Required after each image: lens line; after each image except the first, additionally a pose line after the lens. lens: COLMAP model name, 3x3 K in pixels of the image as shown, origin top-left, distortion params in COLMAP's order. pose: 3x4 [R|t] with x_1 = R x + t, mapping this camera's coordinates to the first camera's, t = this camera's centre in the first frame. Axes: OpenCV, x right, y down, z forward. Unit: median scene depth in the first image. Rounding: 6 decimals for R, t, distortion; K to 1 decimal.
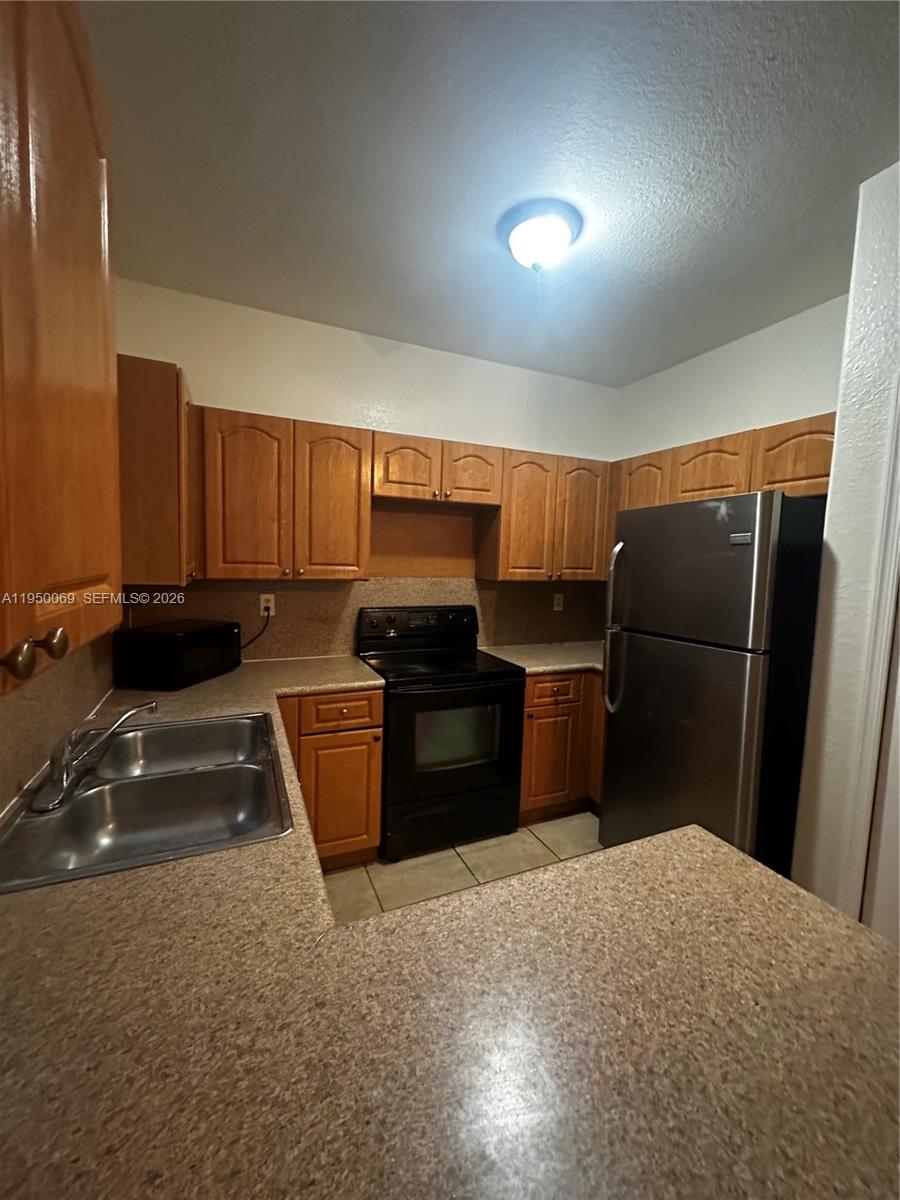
lens RADIAL K [[481.9, 0, 451.1], [0, 481.9, 596.7], [0, 0, 1]] dist [-0.001274, 0.000505]
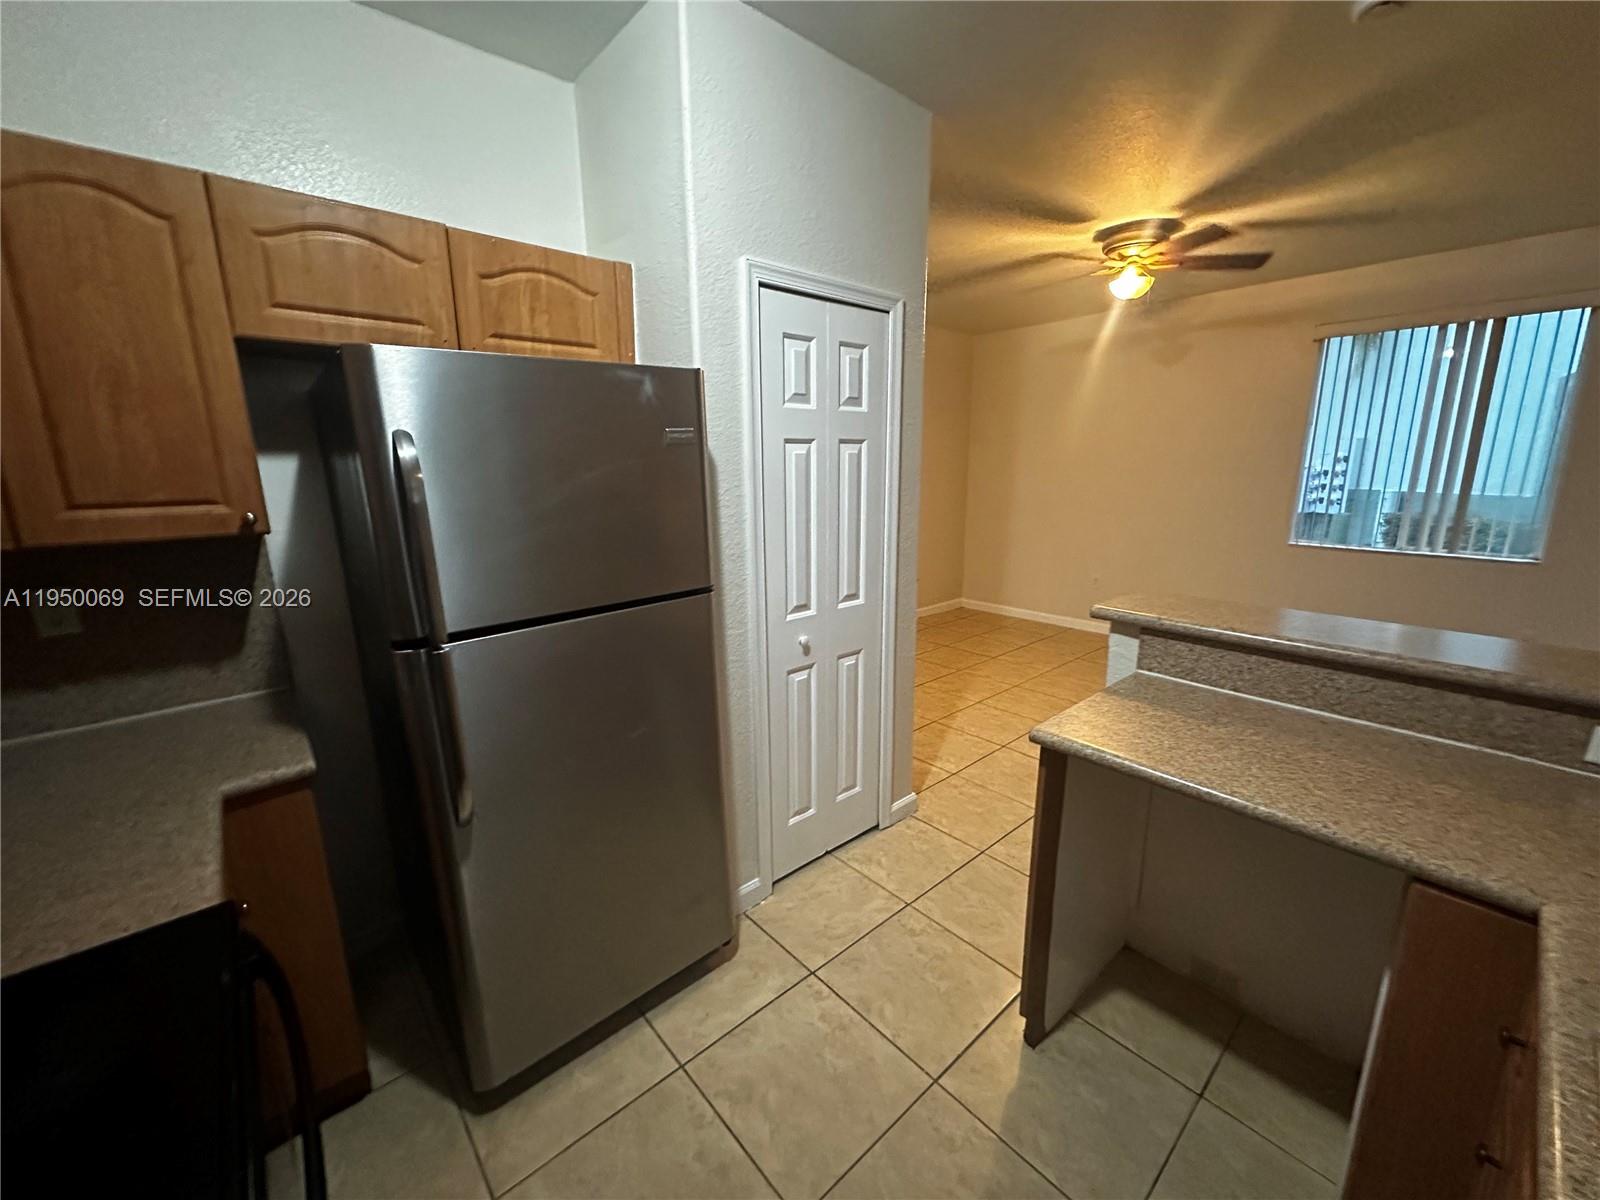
lens RADIAL K [[642.5, 0, 798.5], [0, 642.5, 599.1], [0, 0, 1]] dist [-0.001274, 0.000505]
pose [[-0.305073, -0.228794, 0.924437, -0.255318], [0.075586, 0.961832, 0.262993, -0.091174], [-0.949325, 0.150107, -0.276135, 0.826213]]
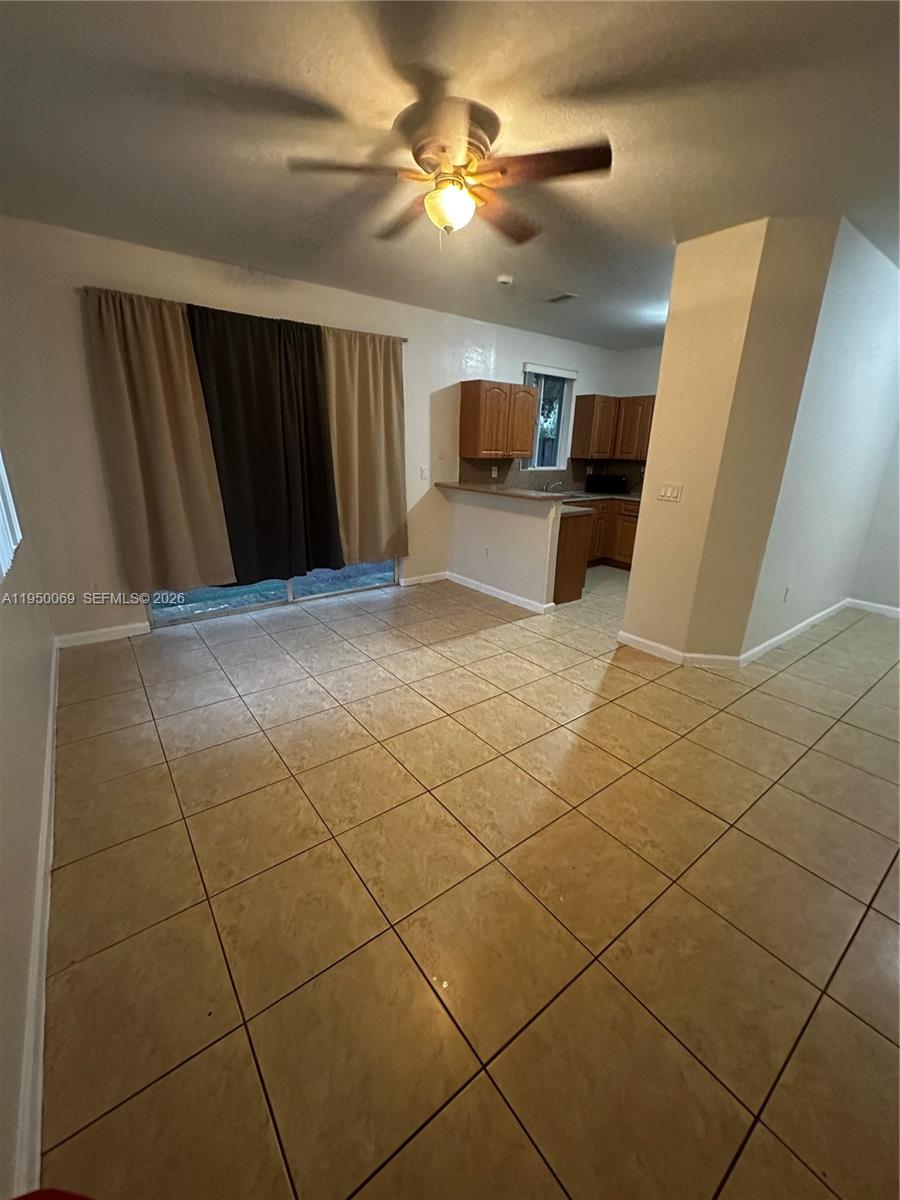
lens RADIAL K [[481.9, 0, 447.3], [0, 481.9, 599.9], [0, 0, 1]] dist [-0.001274, 0.000505]
pose [[0.228647, 0.276791, -0.933331, 2.084189], [-0.094096, 0.960523, 0.261804, 0.107166], [0.968951, 0.027962, 0.245665, -0.640897]]
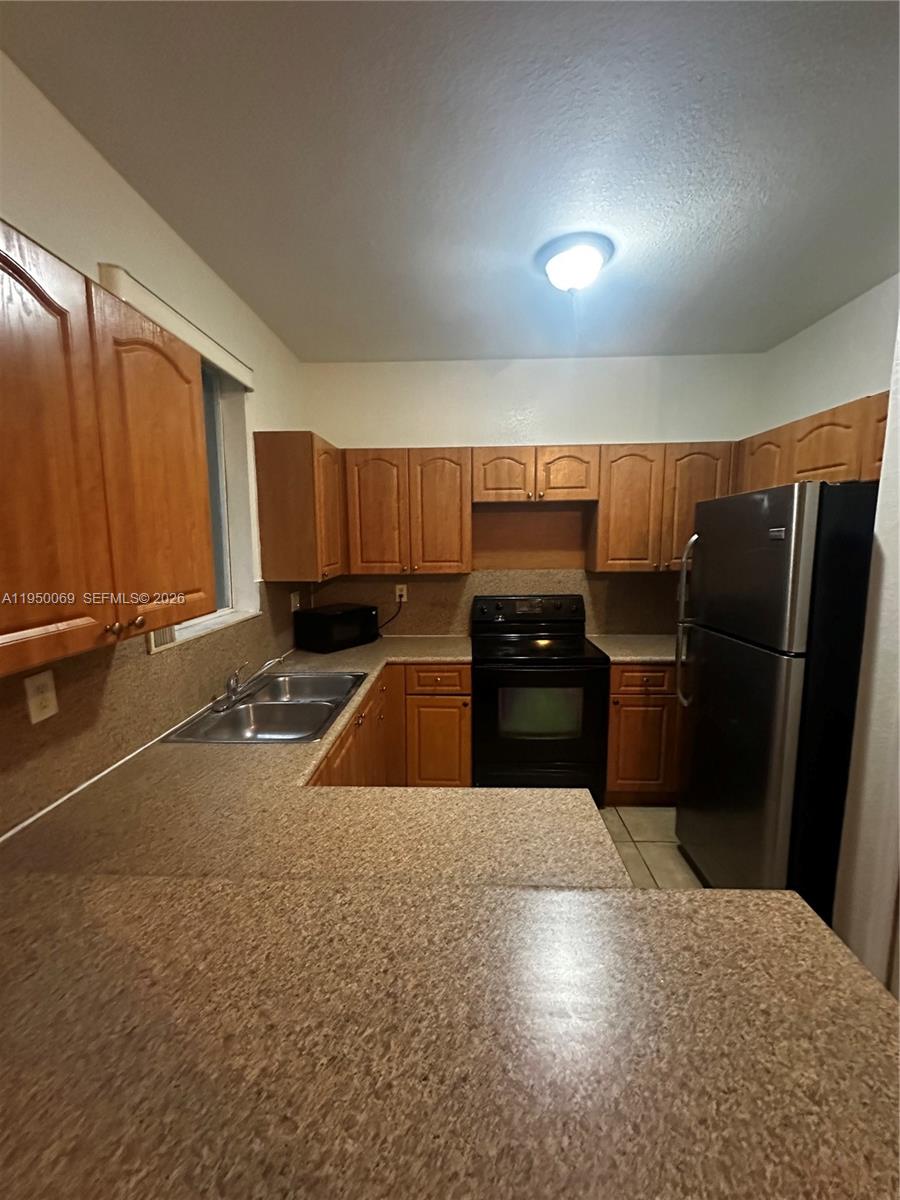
lens RADIAL K [[481.9, 0, 447.3], [0, 481.9, 599.2], [0, 0, 1]] dist [-0.001274, 0.000505]
pose [[0.895221, 0.018939, -0.445220, 0.326181], [0.000890, 0.999018, 0.044287, -0.025646], [0.445622, -0.040043, 0.894325, -0.099909]]
